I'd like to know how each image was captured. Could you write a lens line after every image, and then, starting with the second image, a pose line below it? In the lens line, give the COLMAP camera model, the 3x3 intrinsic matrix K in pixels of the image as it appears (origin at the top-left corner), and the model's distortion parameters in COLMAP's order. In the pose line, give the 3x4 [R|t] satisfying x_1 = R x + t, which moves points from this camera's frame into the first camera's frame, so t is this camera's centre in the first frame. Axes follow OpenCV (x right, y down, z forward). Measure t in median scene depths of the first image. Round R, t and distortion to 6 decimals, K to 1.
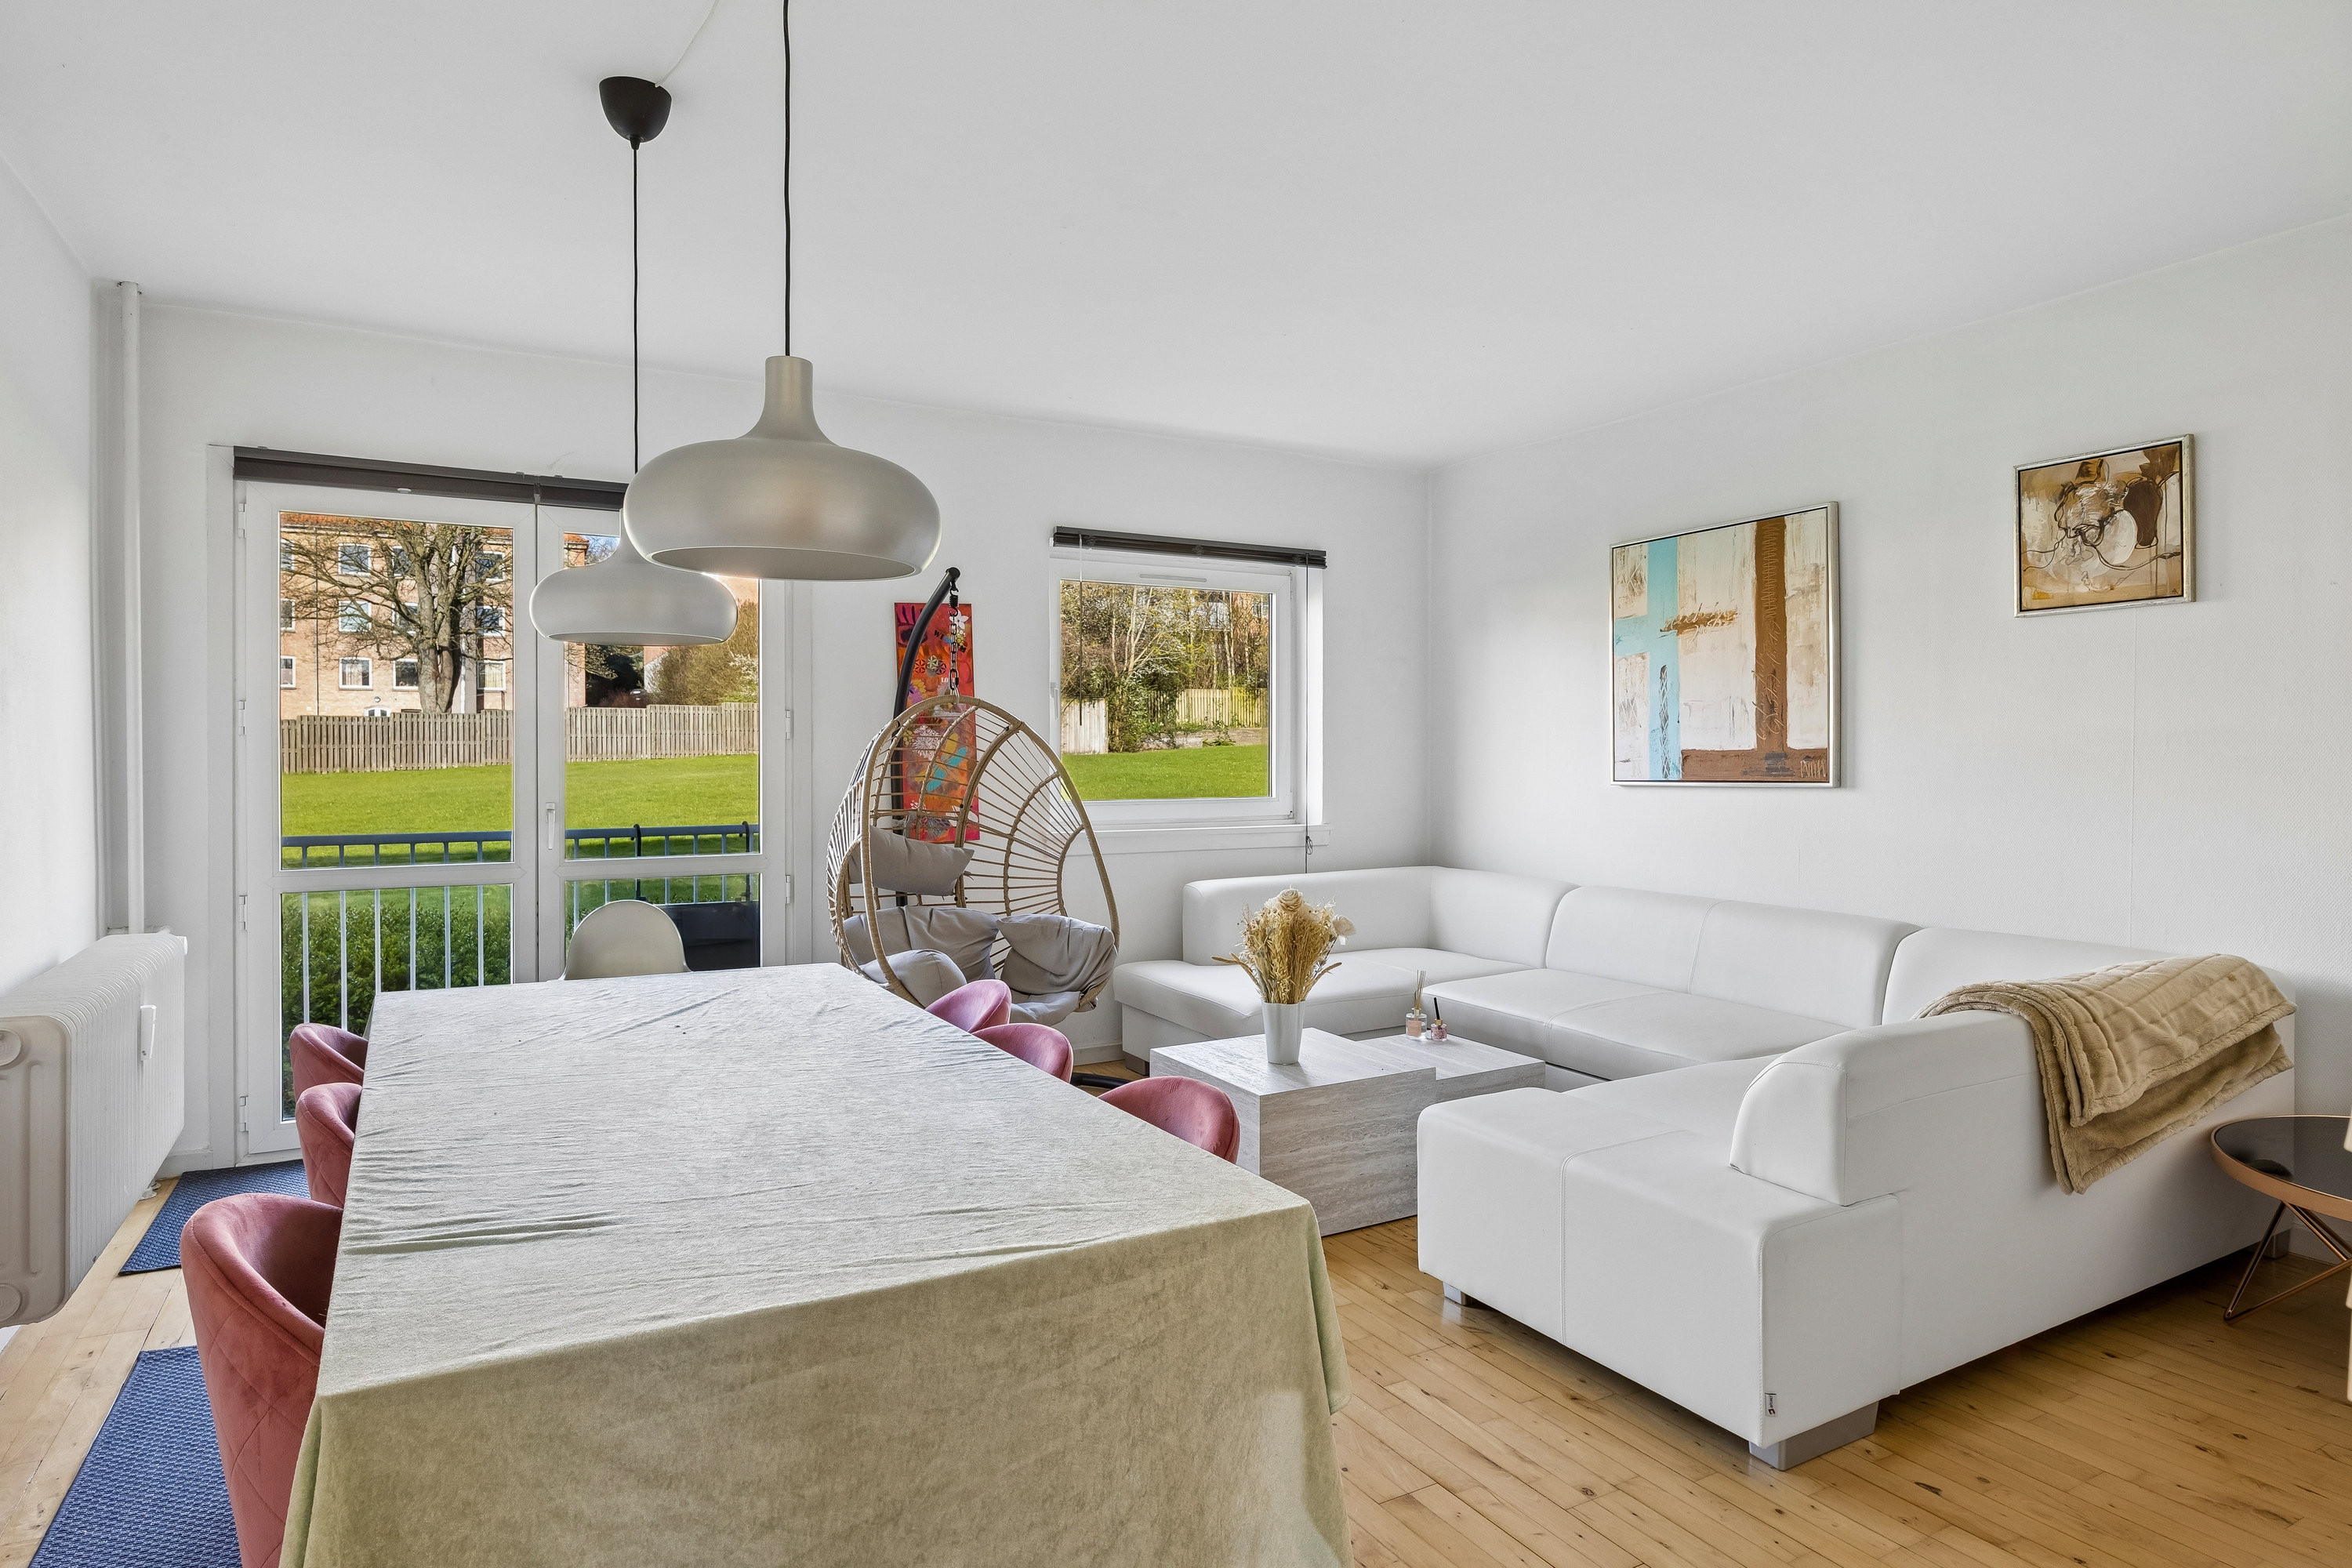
lens RADIAL K [[1358.7, 0, 1176.0], [0, 1358.7, 784.0], [0, 0, 1]] dist [-0.000474, -0.000921]
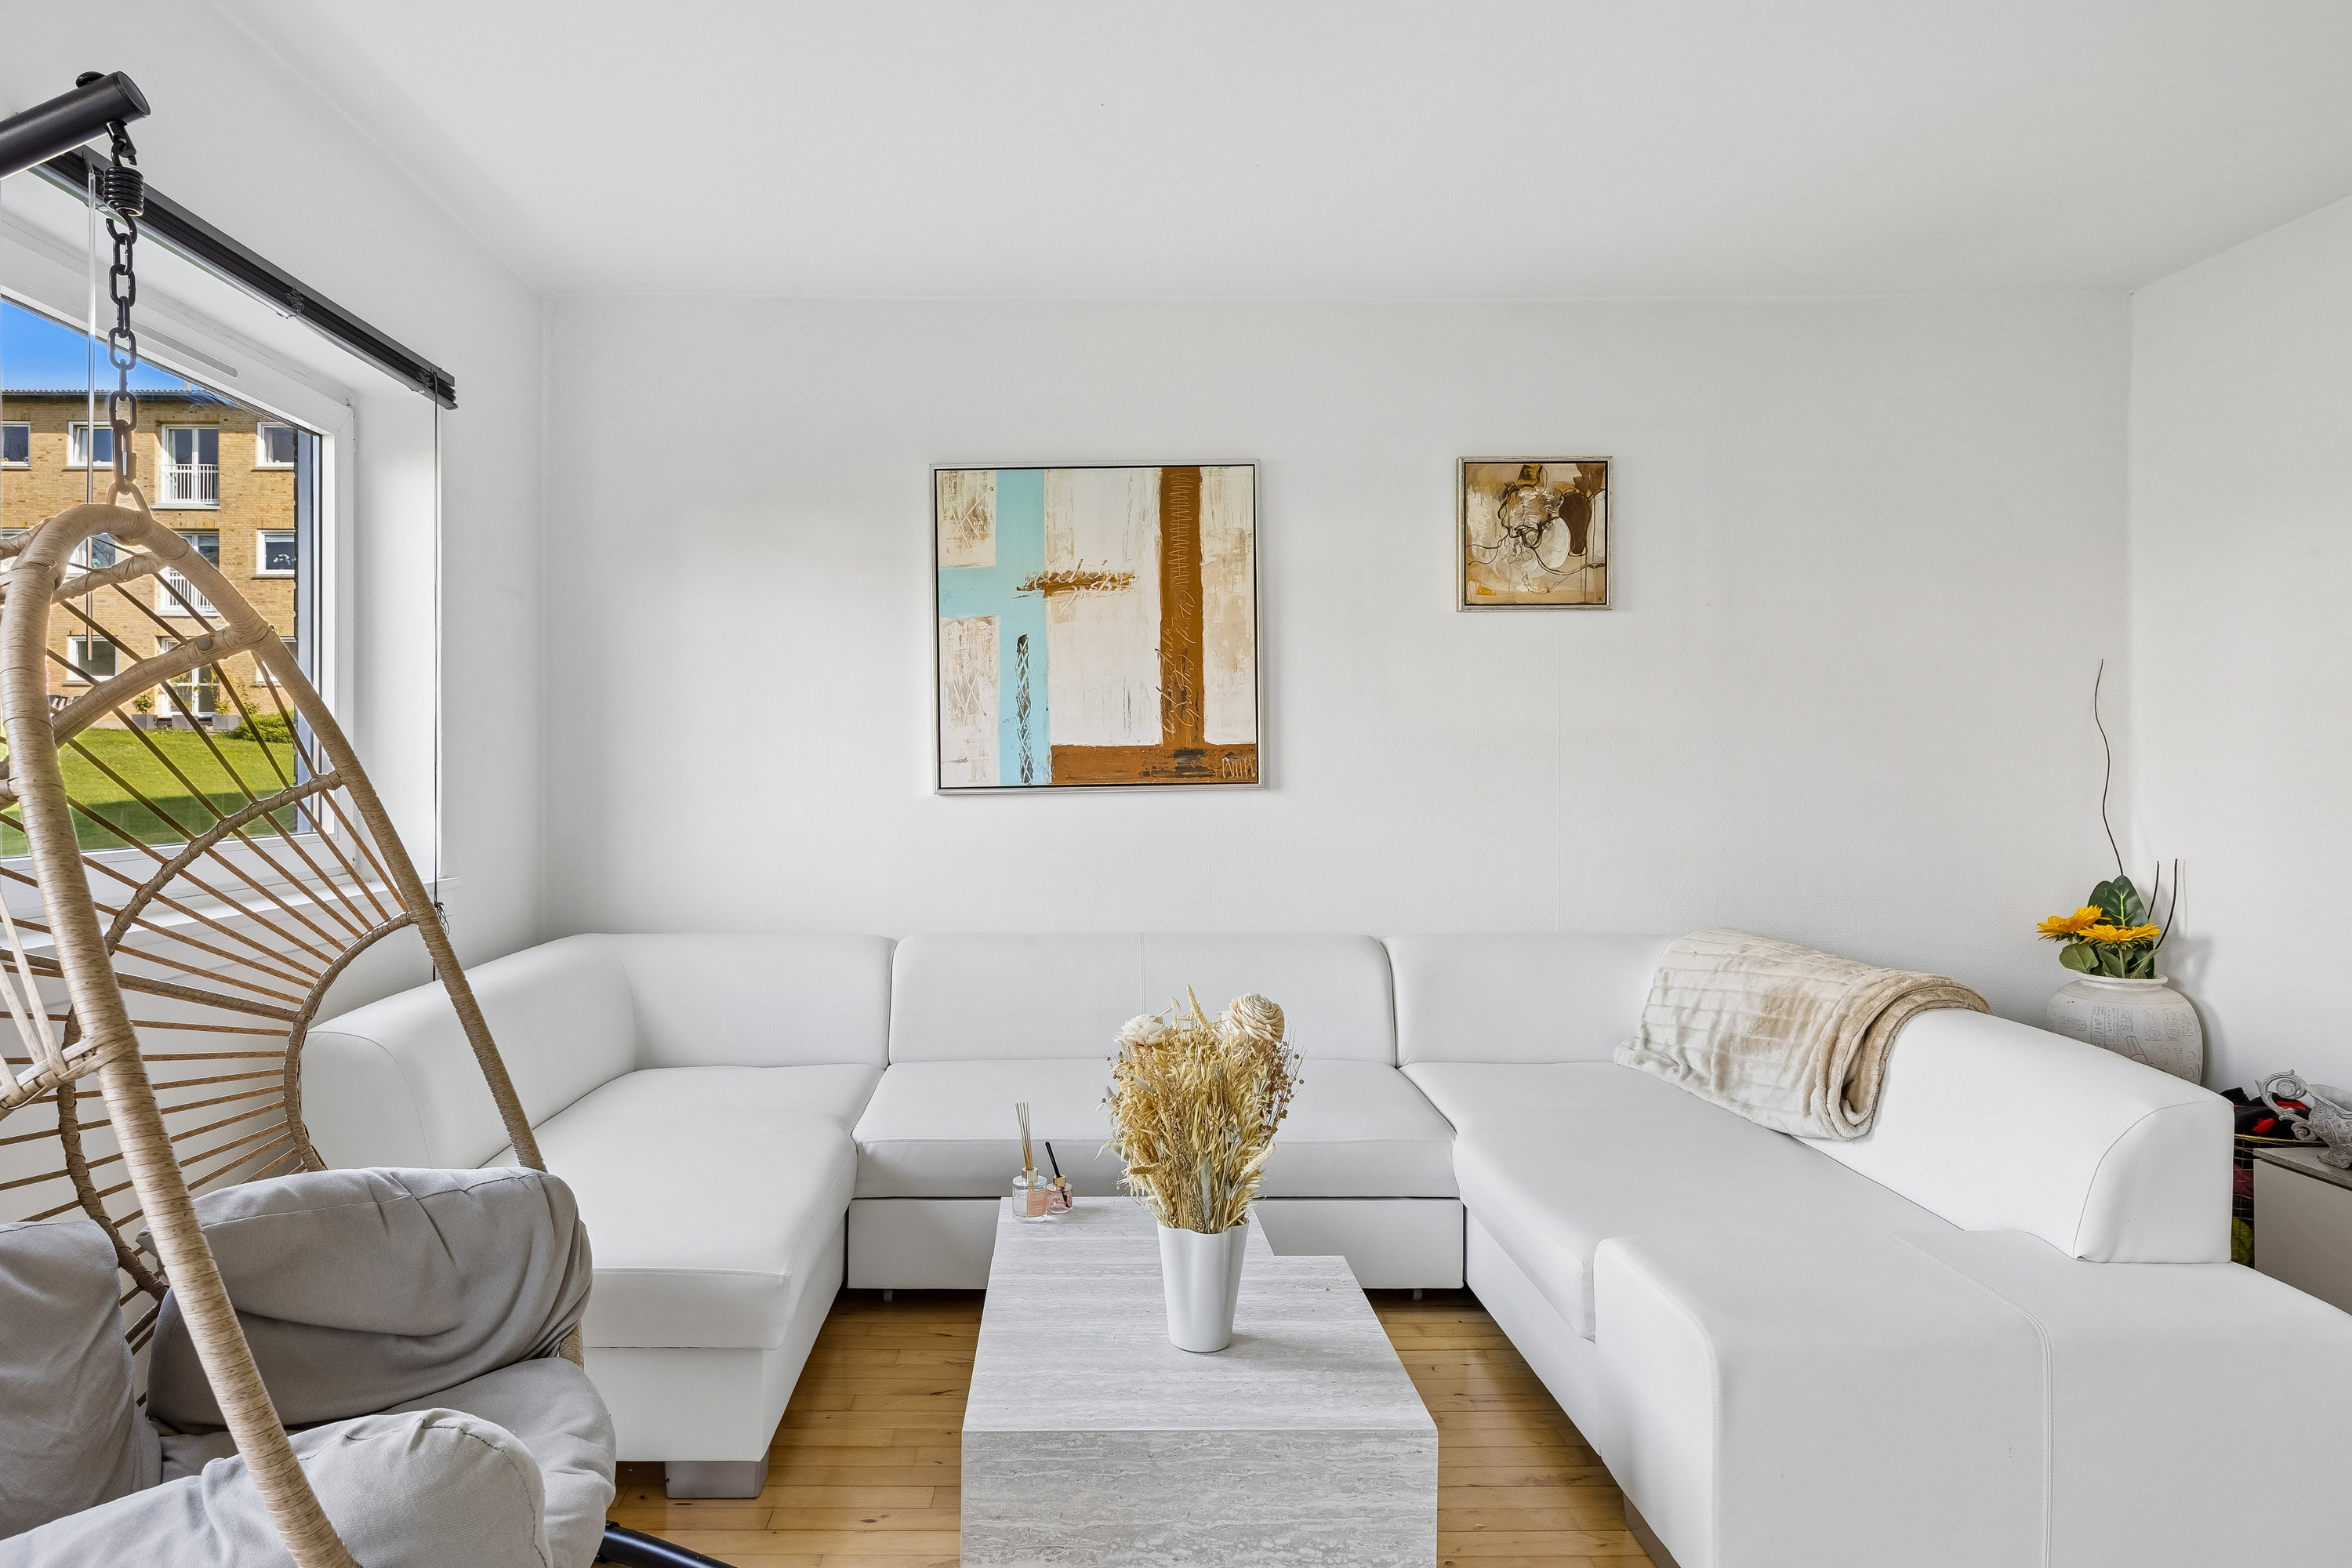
lens RADIAL K [[1358.7, 0, 1176.0], [0, 1358.7, 784.0], [0, 0, 1]] dist [-0.000474, -0.000921]
pose [[0.472240, -0.007022, 0.881442, -0.304396], [0.023389, 0.999716, -0.004566, 0.002083], [-0.881159, 0.022773, 0.472271, 0.630583]]
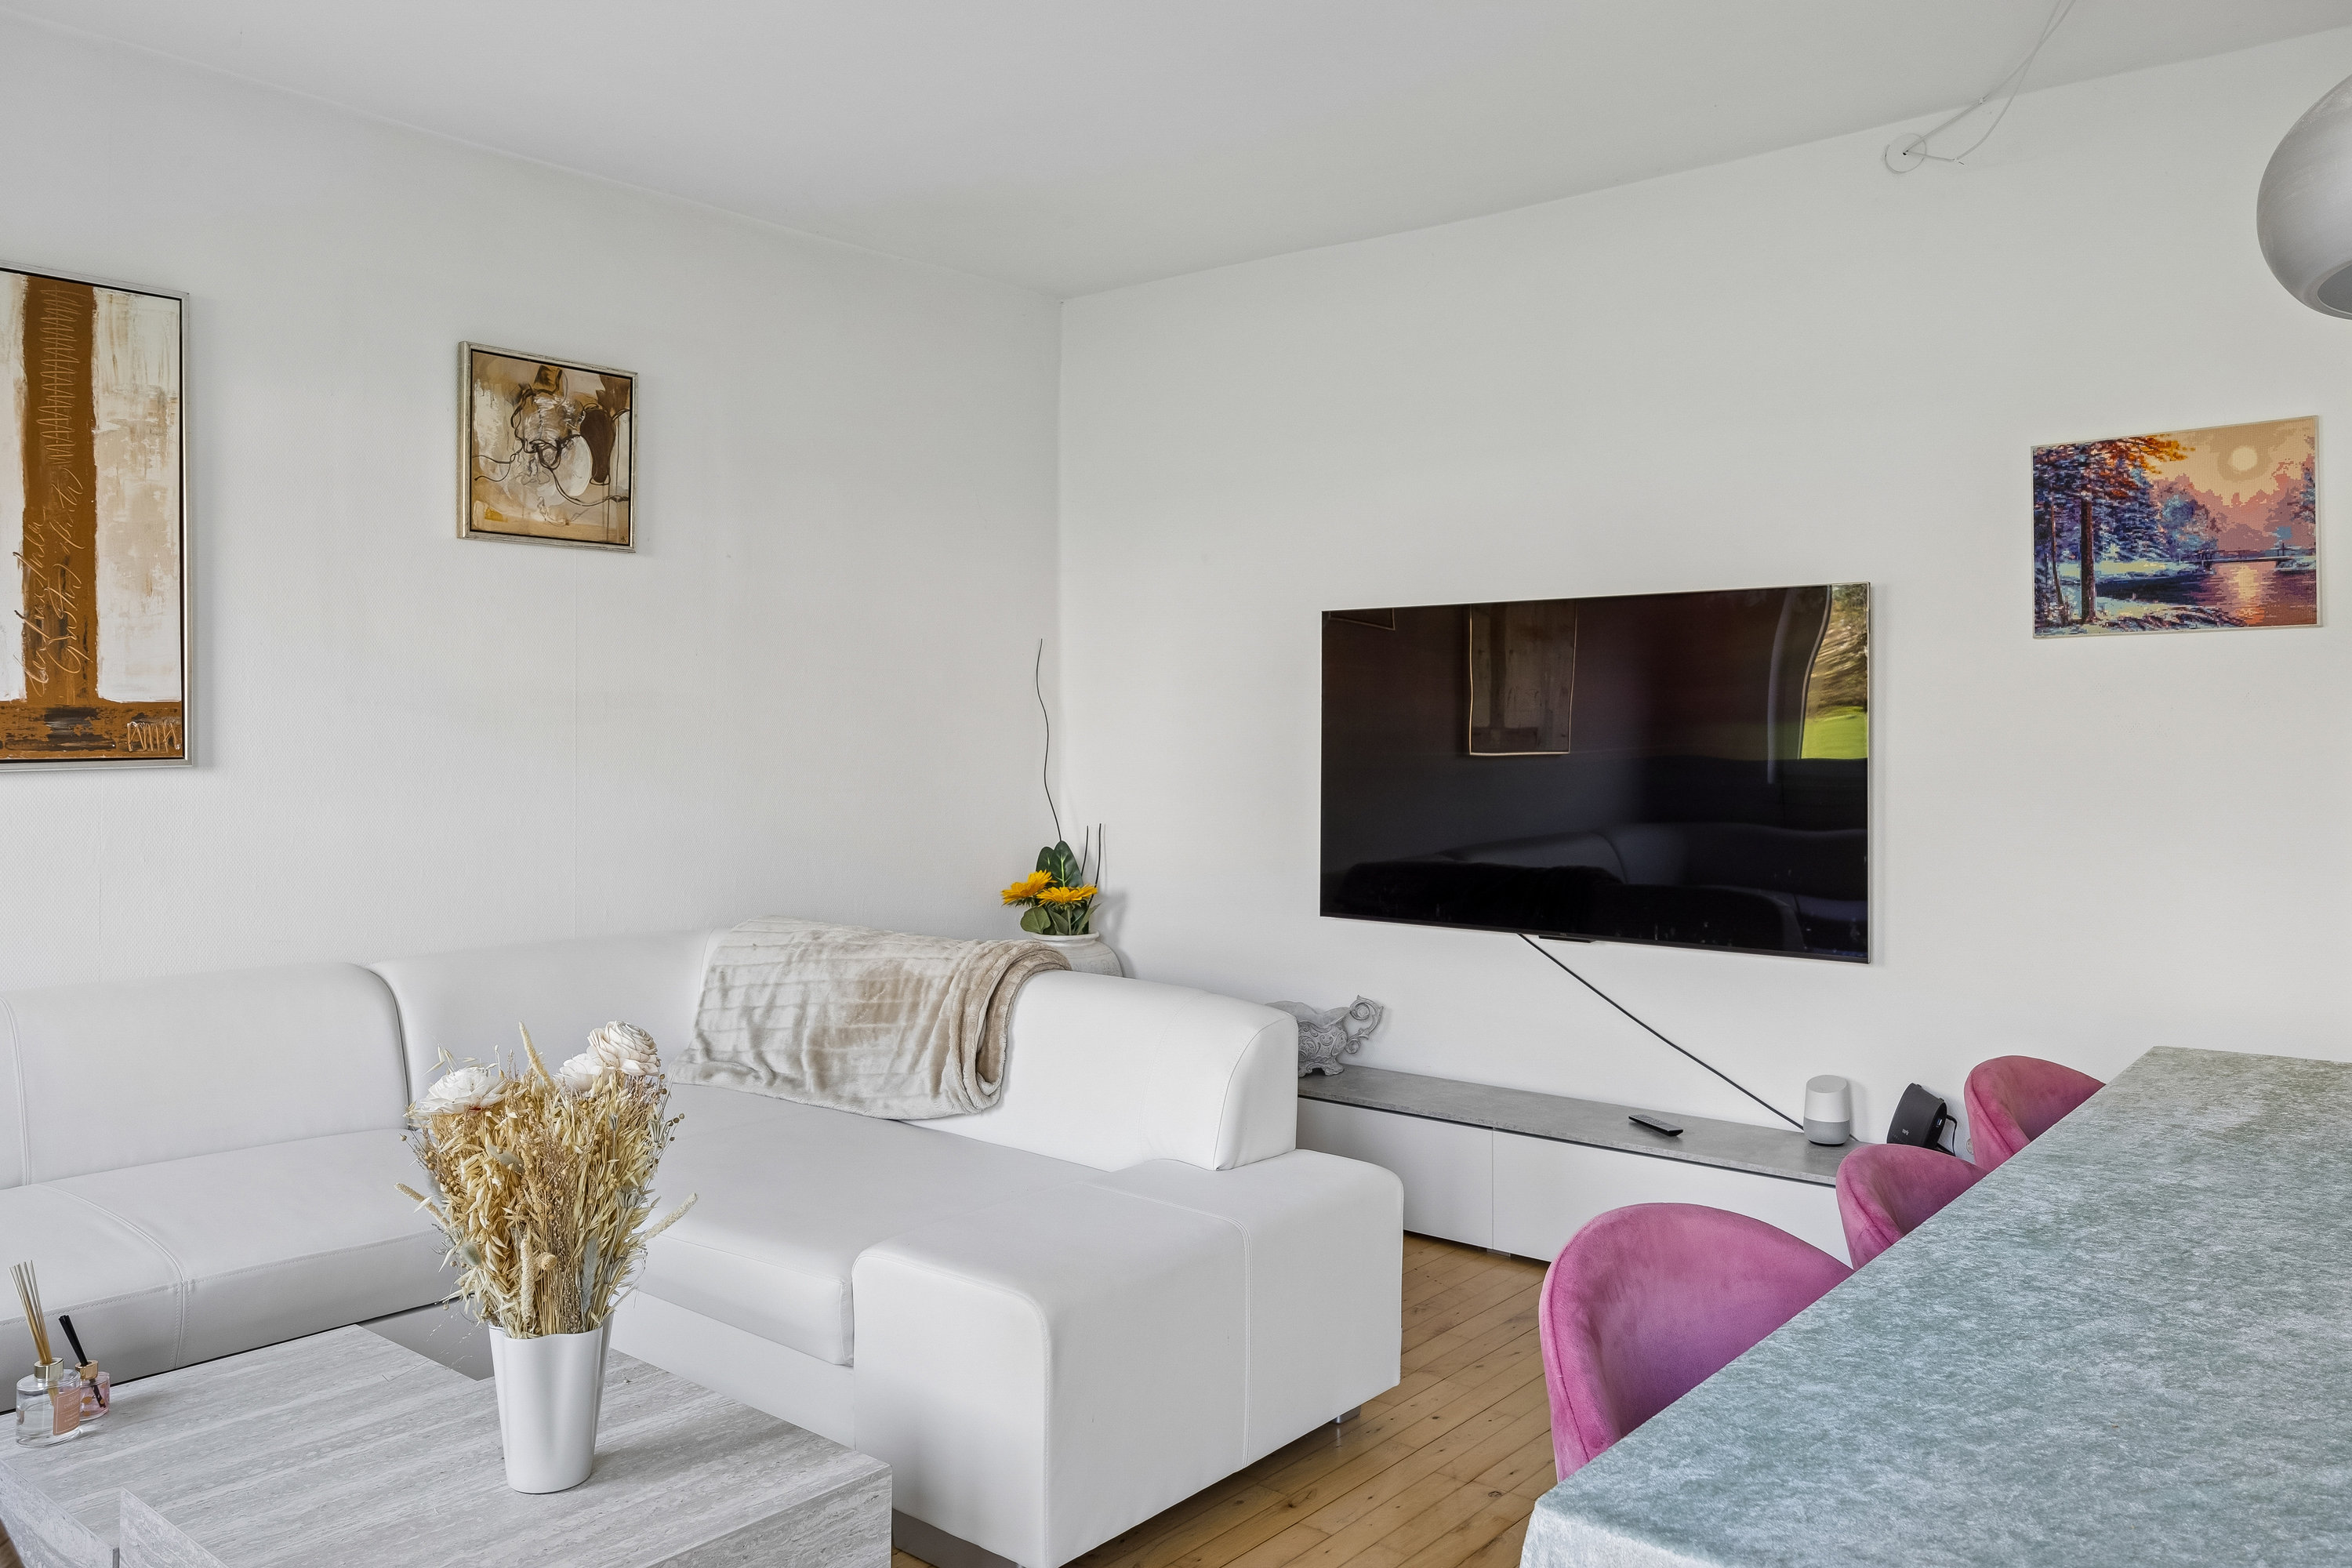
lens RADIAL K [[1697.1, 0, 1178.8], [0, 1697.1, 743.1], [0, 0, 1]] dist [-0.001620, 0.000189]
pose [[-0.359293, 0.000519, 0.933225, -0.372395], [0.022572, 0.999712, 0.008134, -0.004200], [-0.932952, 0.023988, -0.359201, 0.850371]]
